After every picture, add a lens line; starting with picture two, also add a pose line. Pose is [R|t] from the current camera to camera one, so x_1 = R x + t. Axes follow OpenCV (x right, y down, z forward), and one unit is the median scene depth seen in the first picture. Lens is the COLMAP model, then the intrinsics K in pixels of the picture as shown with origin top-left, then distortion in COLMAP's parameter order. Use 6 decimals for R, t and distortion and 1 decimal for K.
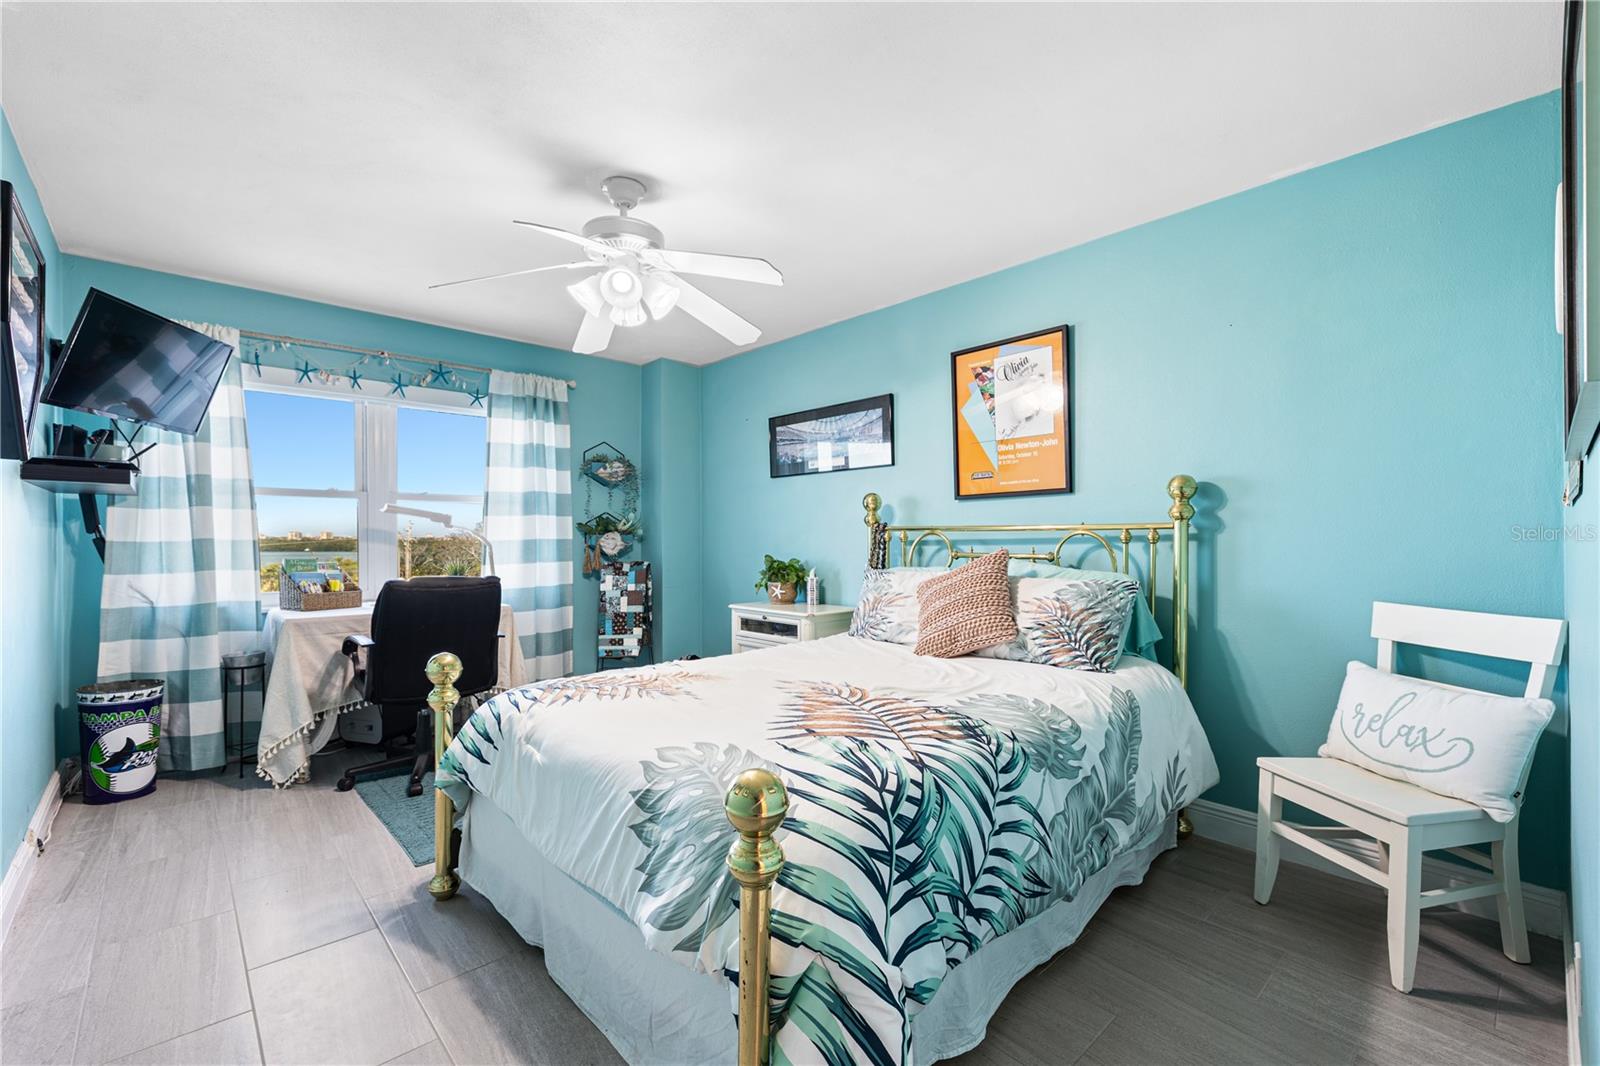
lens RADIAL K [[701.4, 0, 797.9], [0, 701.4, 538.1], [0, 0, 1]] dist [0.004437, 0.000099]
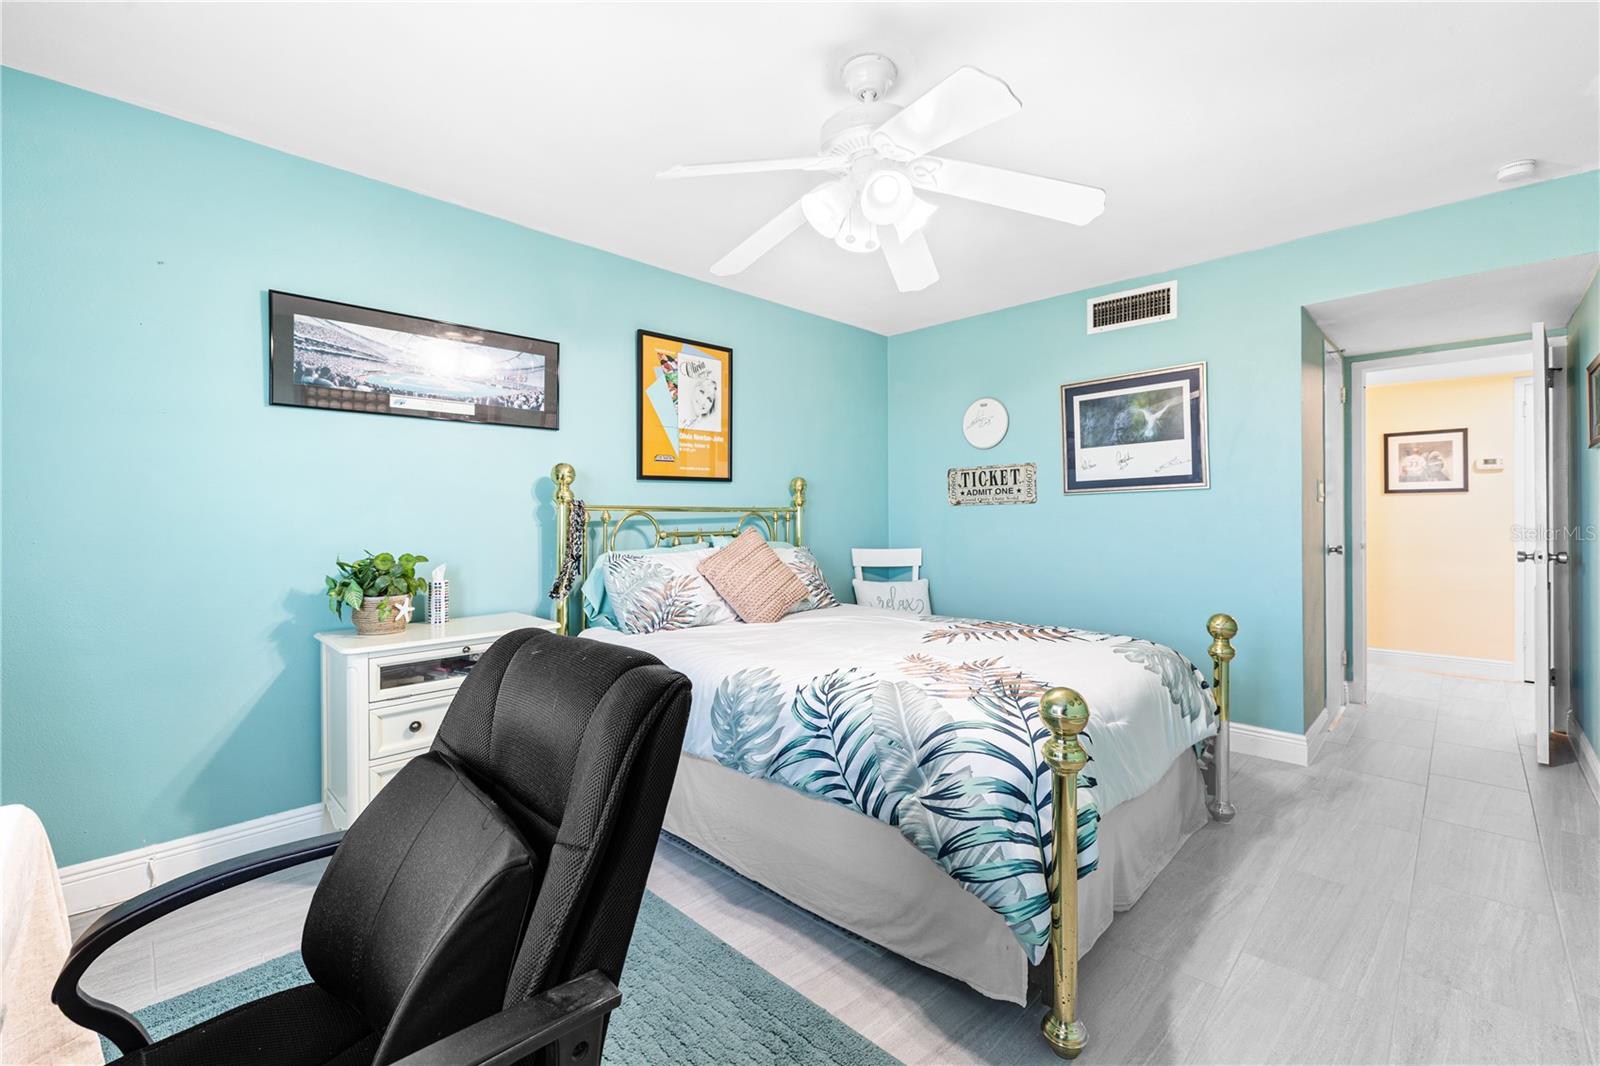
lens RADIAL K [[676.6, 0, 796.3], [0, 676.6, 520.4], [0, 0, 1]] dist [0.000071, -0.000565]
pose [[-0.056436, -0.002473, 0.998403, -0.768627], [0.006810, 0.999973, 0.002861, 0.001291], [-0.998383, 0.006961, -0.056417, 0.875008]]
